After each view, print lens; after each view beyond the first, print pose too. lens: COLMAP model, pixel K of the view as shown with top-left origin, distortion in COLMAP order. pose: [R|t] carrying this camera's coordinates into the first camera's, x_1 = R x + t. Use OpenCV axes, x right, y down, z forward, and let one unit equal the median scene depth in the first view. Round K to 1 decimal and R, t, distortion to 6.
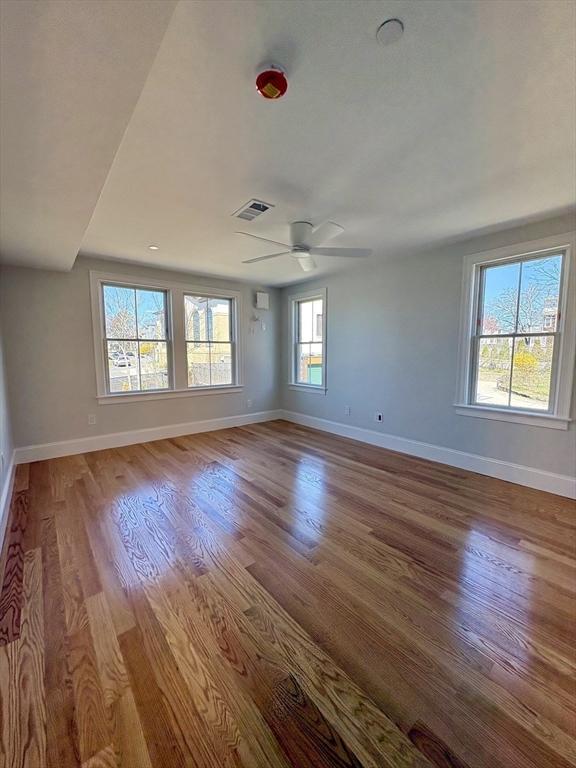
lens RADIAL K [[306.6, 0, 288.0], [0, 306.6, 384.0], [0, 0, 1]] dist [0.002542, 0.000217]
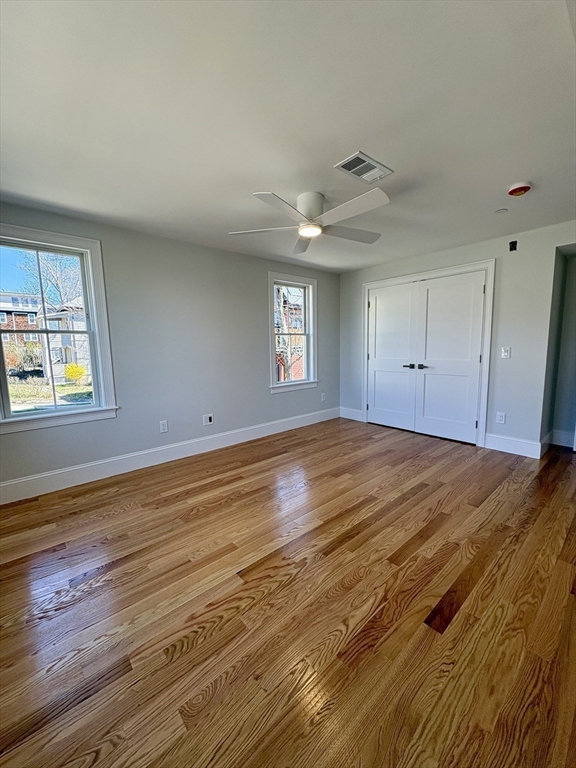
lens RADIAL K [[306.6, 0, 288.0], [0, 306.6, 384.0], [0, 0, 1]] dist [0.002542, 0.000217]
pose [[-0.038785, -0.124685, 0.991438, -0.791379], [0.118233, 0.984642, 0.128455, -0.108229], [-0.992228, 0.122203, -0.023447, 1.043498]]
